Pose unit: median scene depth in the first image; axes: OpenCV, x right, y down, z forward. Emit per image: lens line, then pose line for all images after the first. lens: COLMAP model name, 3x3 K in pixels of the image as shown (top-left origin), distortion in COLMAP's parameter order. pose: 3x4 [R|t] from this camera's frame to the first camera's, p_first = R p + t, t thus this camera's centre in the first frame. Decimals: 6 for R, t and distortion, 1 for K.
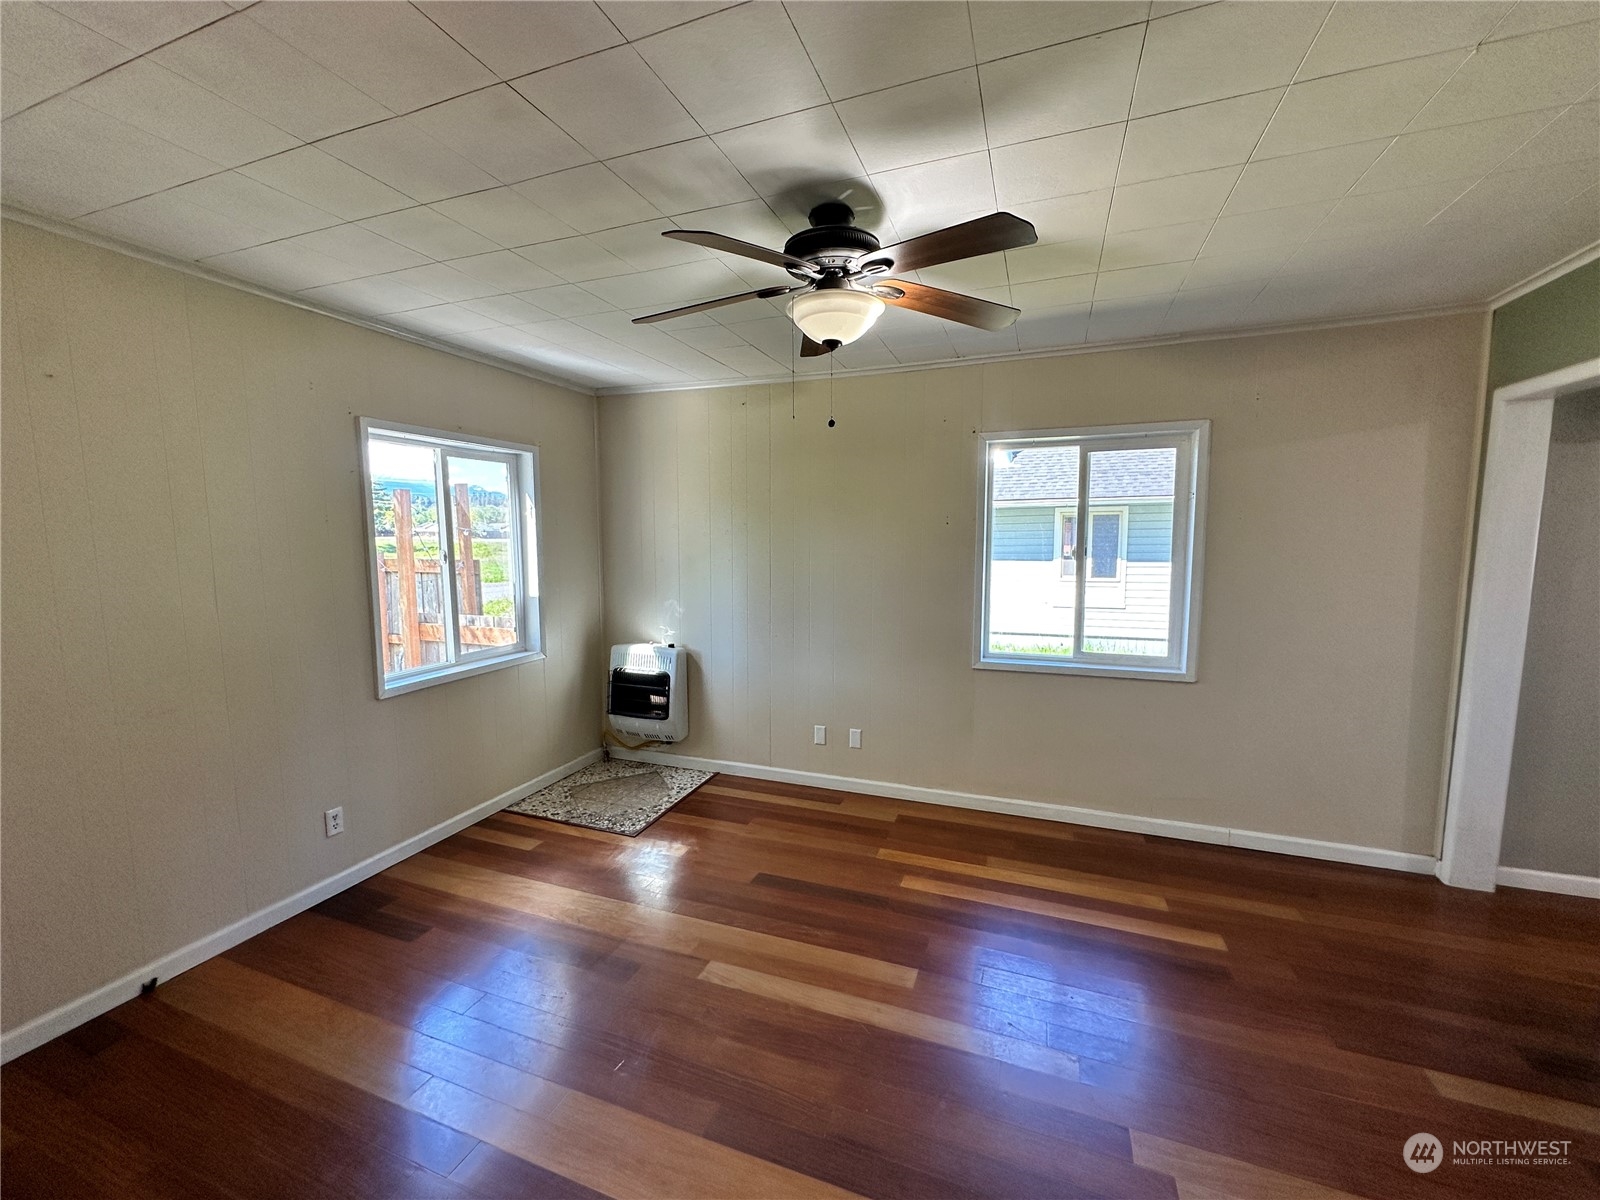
lens RADIAL K [[637.3, 0, 792.8], [0, 637.3, 602.1], [0, 0, 1]] dist [-0.005033, 0.001175]
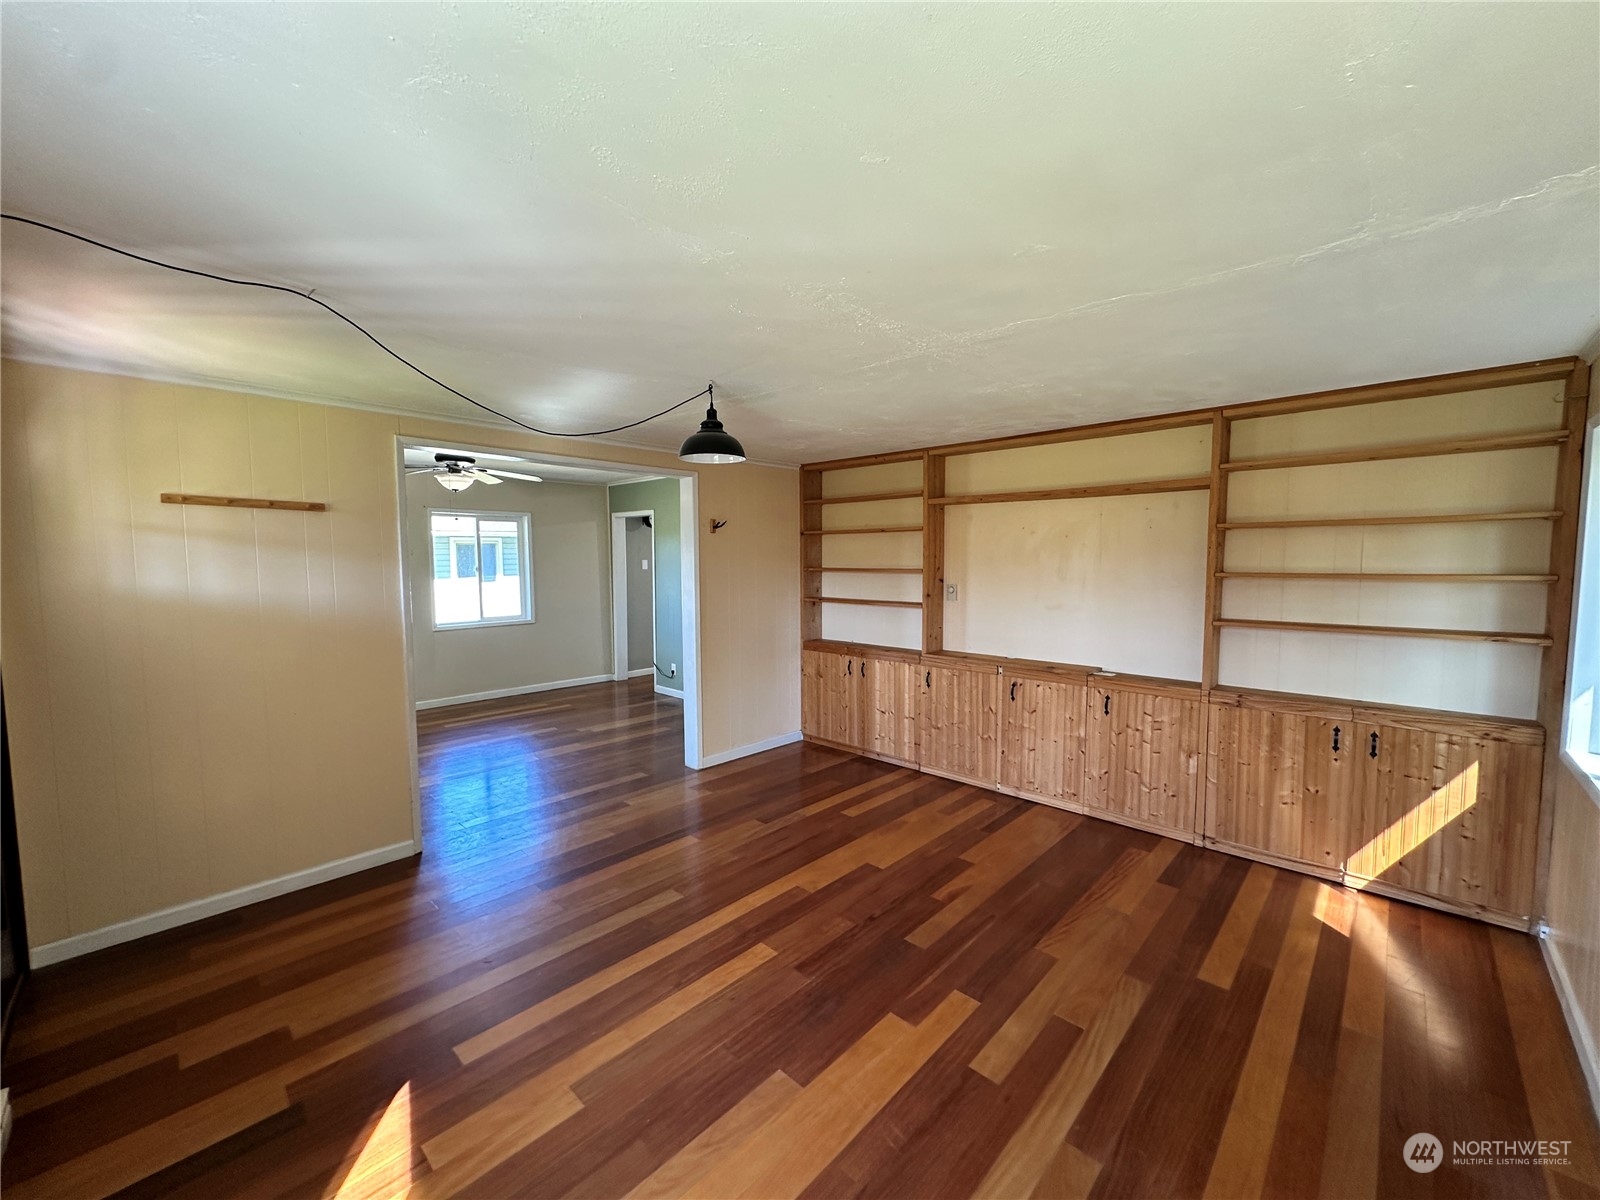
lens RADIAL K [[637.3, 0, 799.9], [0, 637.3, 597.2], [0, 0, 1]] dist [-0.005033, 0.001175]
pose [[0.380805, -0.058341, 0.922813, -1.230719], [0.103038, 0.994469, 0.020352, 0.090123], [-0.918897, 0.087335, 0.384710, -0.858947]]
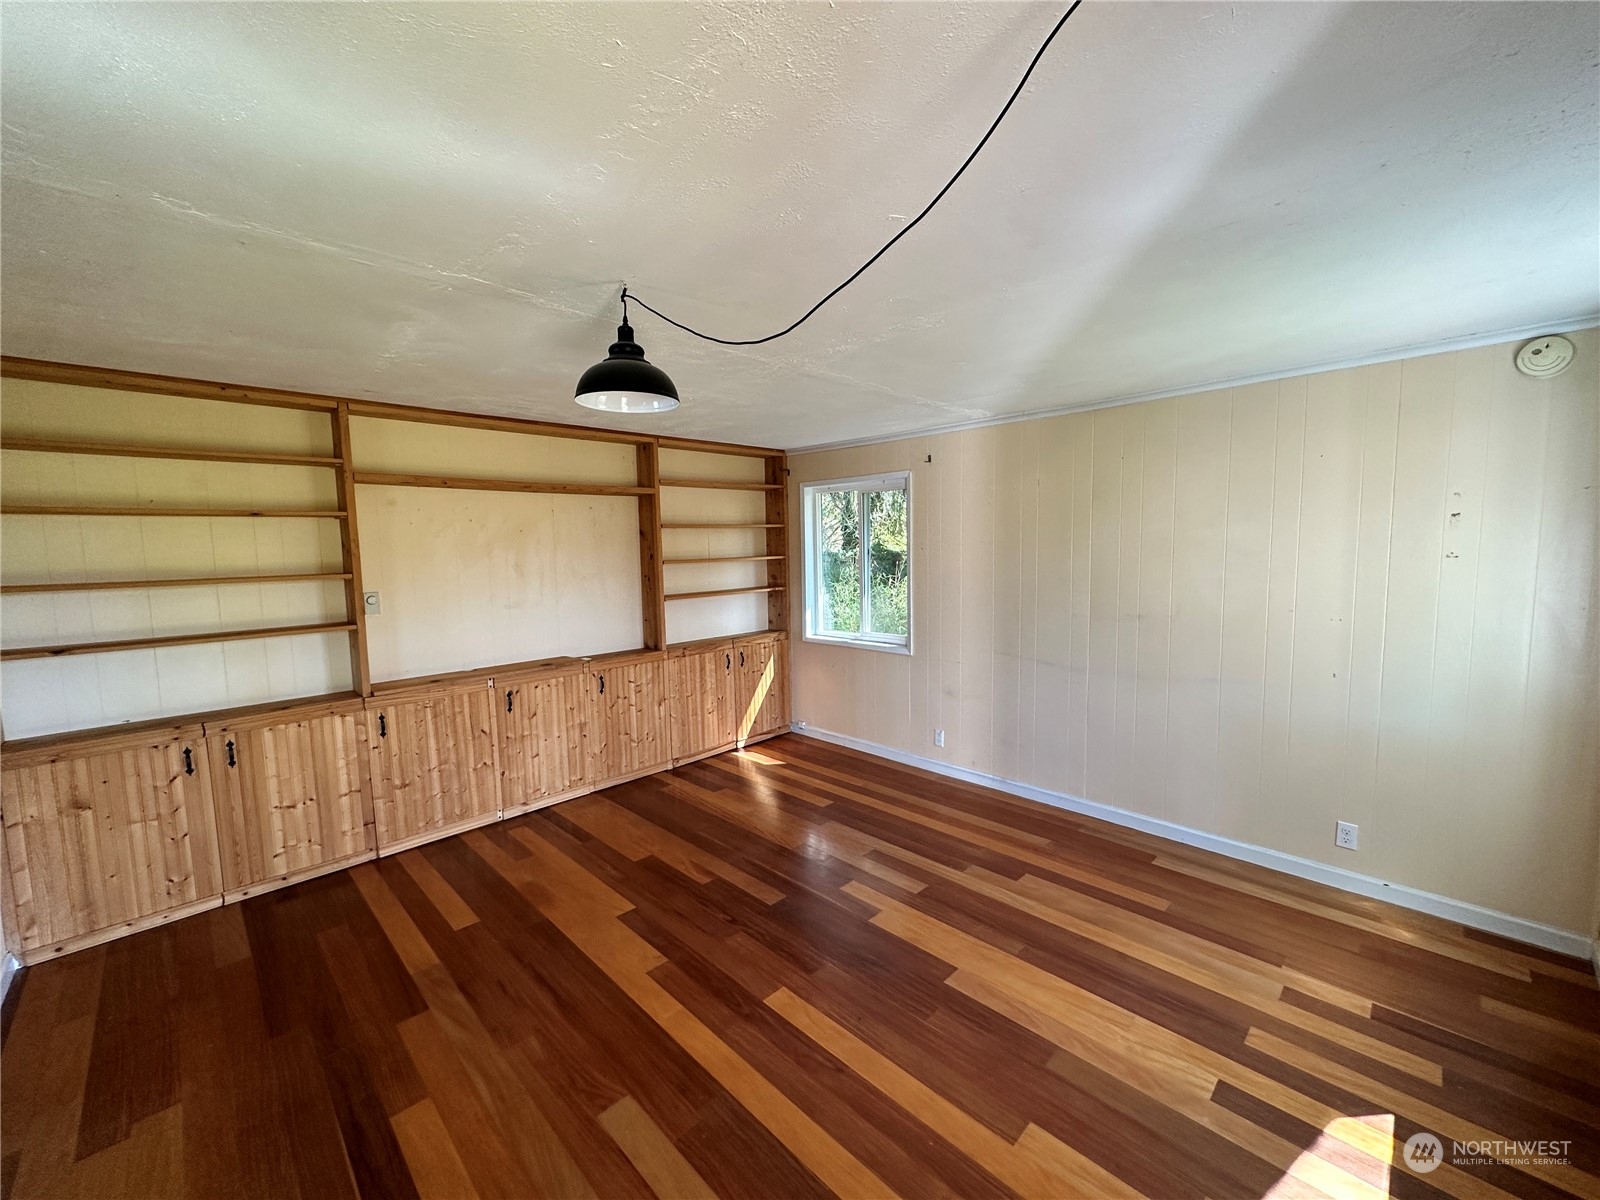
lens RADIAL K [[637.3, 0, 803.4], [0, 637.3, 600.7], [0, 0, 1]] dist [-0.005033, 0.001175]
pose [[-0.914074, -0.019717, 0.405068, -0.811456], [0.063145, 0.979716, 0.190181, -0.025673], [-0.400601, 0.199417, -0.894288, 0.117974]]
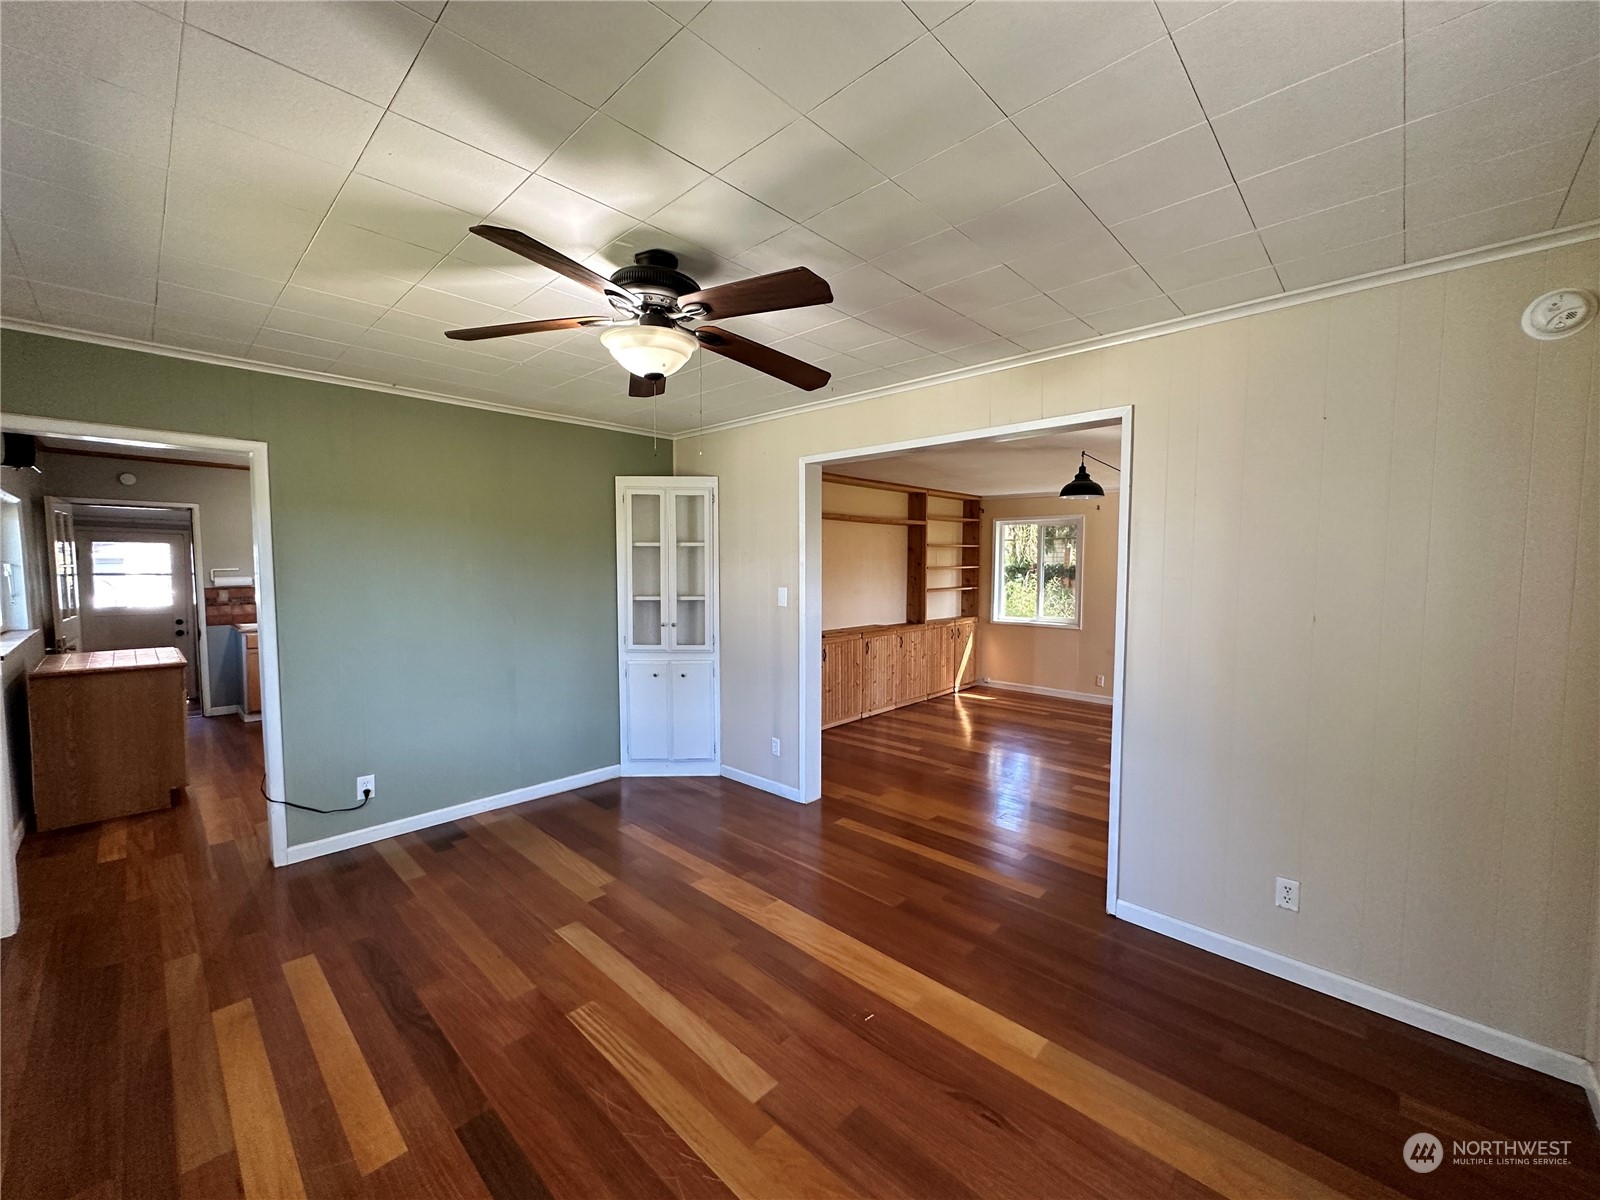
lens RADIAL K [[637.3, 0, 794.4], [0, 637.3, 596.4], [0, 0, 1]] dist [-0.005033, 0.001175]
pose [[-0.922220, -0.024988, 0.385858, -0.364521], [0.039434, 0.986628, 0.158144, -0.139994], [-0.384650, 0.161060, -0.908903, 1.254083]]
